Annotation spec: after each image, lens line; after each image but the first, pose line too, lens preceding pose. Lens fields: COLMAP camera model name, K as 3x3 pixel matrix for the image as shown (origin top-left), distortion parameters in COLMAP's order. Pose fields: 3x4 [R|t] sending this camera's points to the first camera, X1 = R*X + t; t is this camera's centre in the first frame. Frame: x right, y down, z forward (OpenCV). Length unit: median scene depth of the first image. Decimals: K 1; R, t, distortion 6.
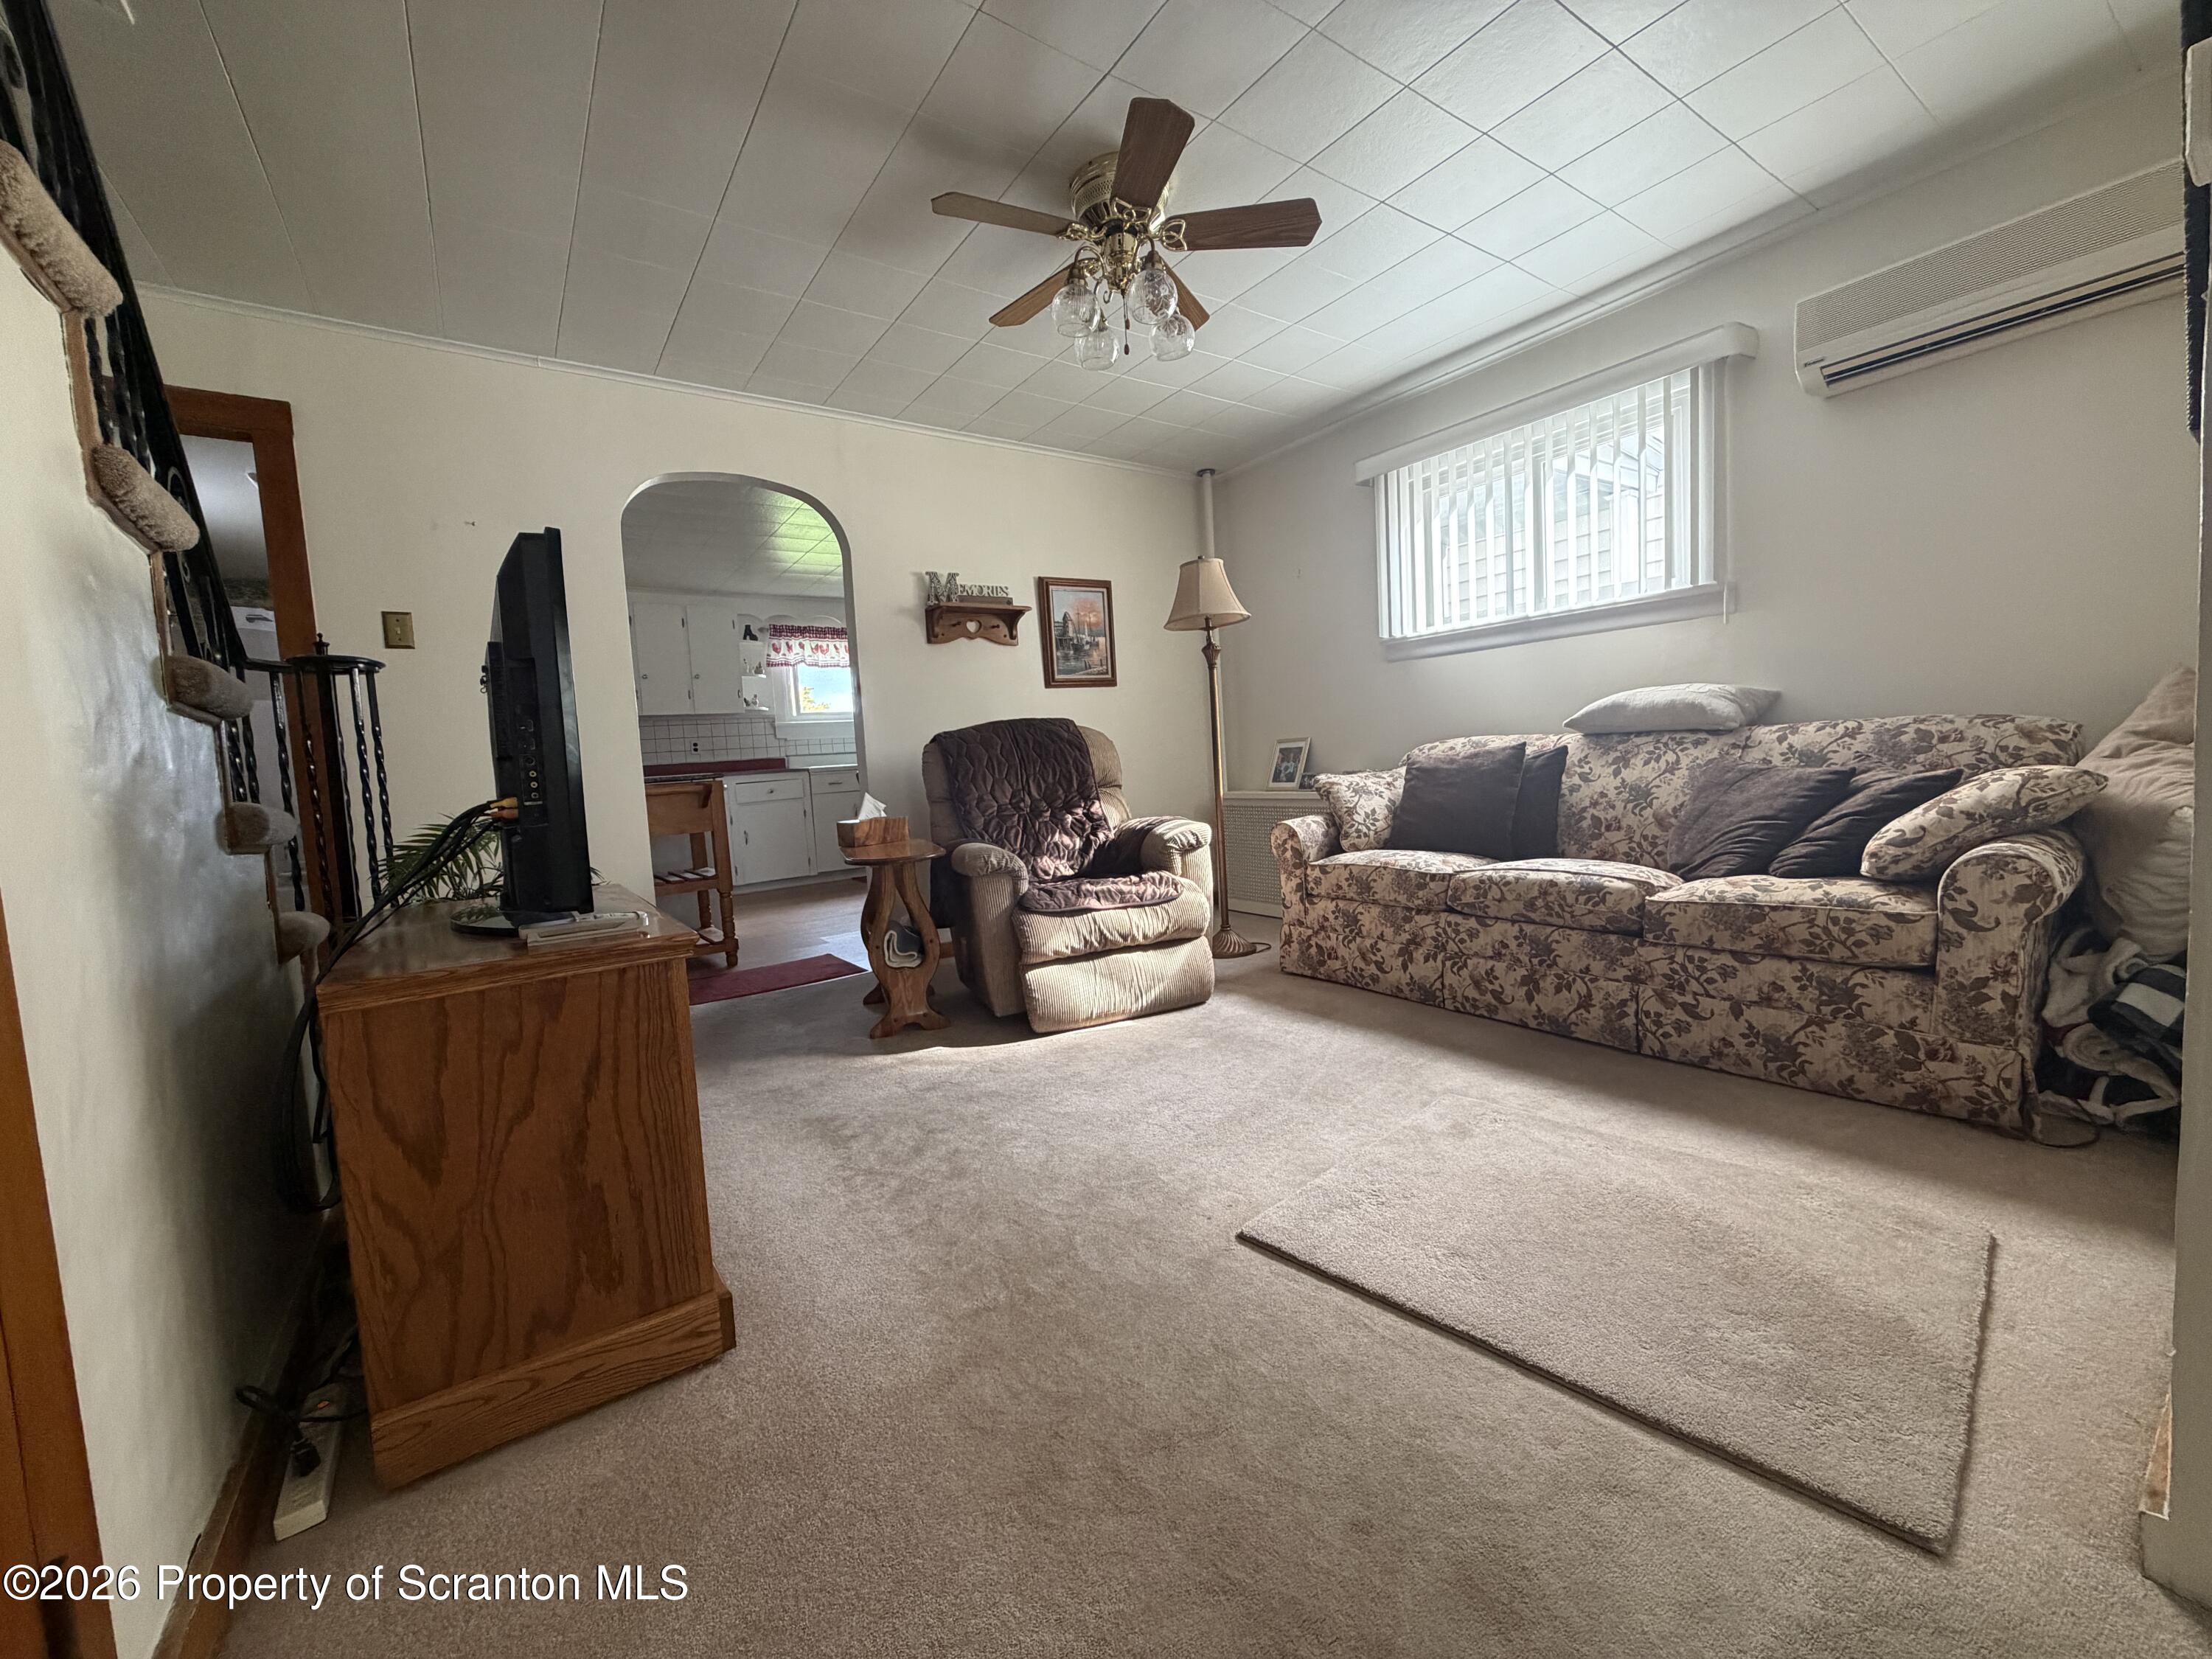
lens RADIAL K [[879.9, 0, 1106.0], [0, 879.9, 829.5], [0, 0, 1]] dist [0.001602, 0.000054]
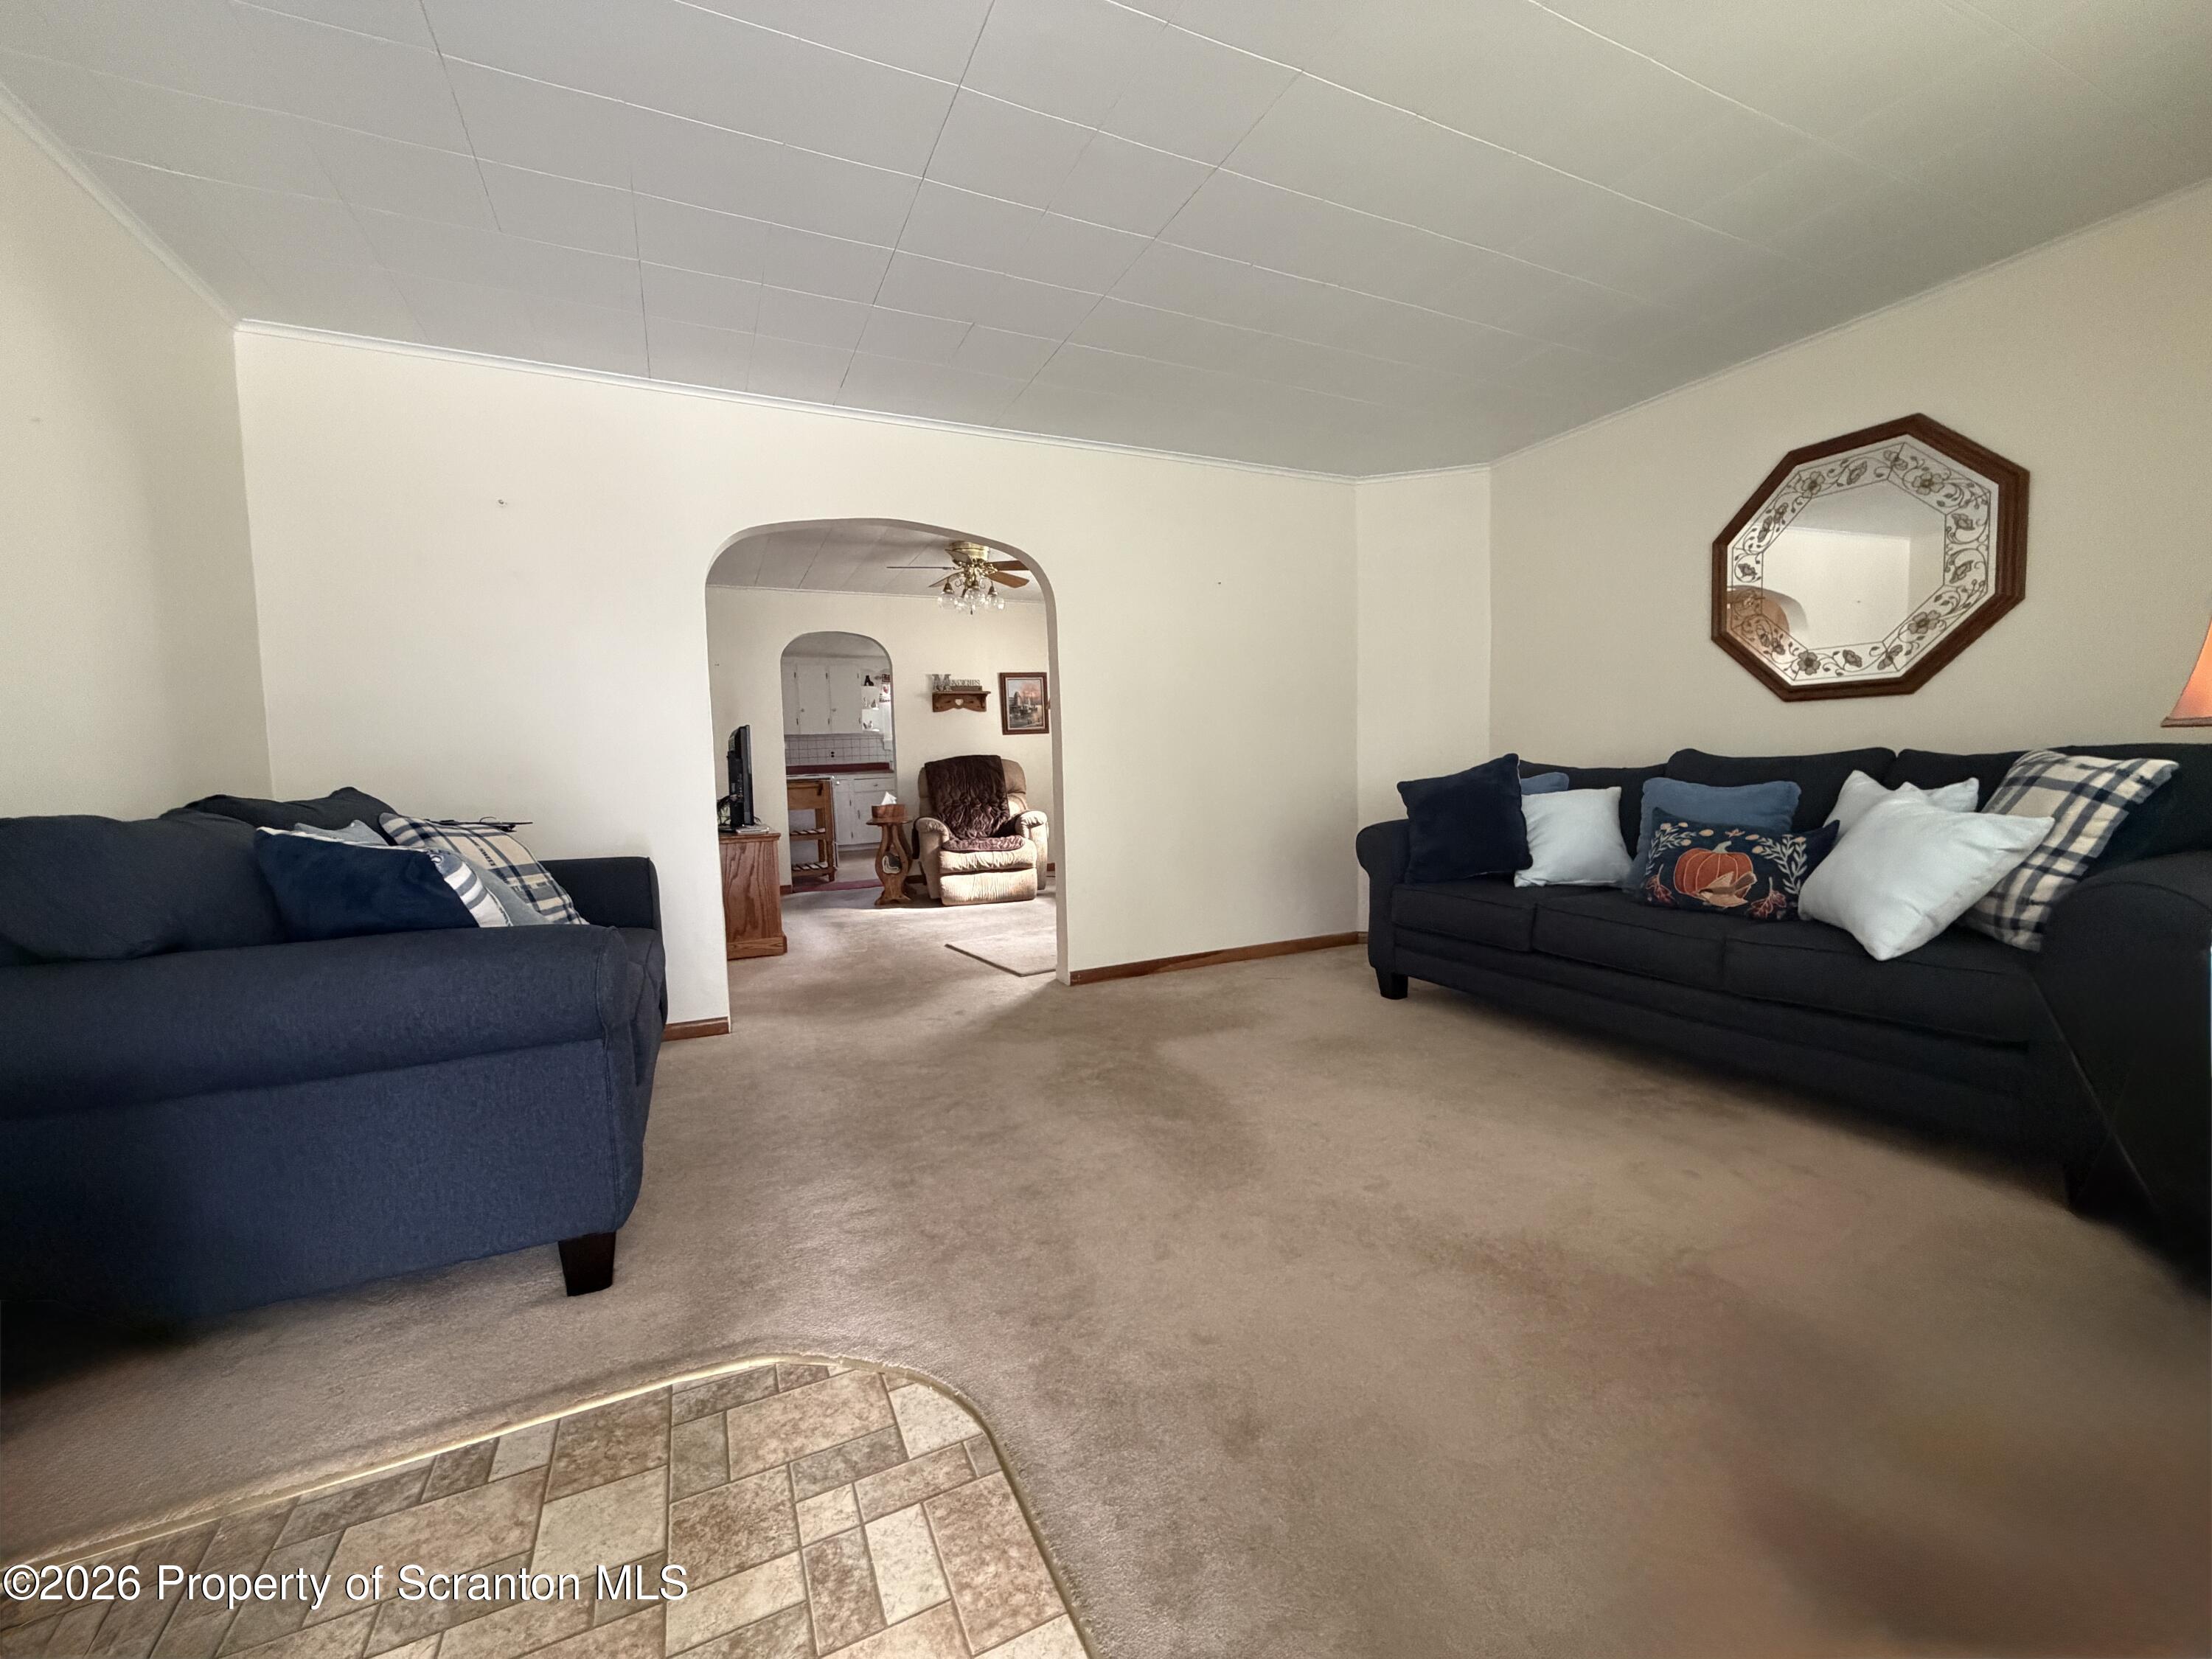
lens RADIAL K [[887.7, 0, 1106.0], [0, 887.7, 829.5], [0, 0, 1]] dist [-0.000730, -0.000003]
pose [[0.983724, 0.045660, -0.173788, 0.475653], [-0.044823, 0.998957, 0.008742, 0.004347], [0.174005, -0.000810, 0.984744, -0.755282]]
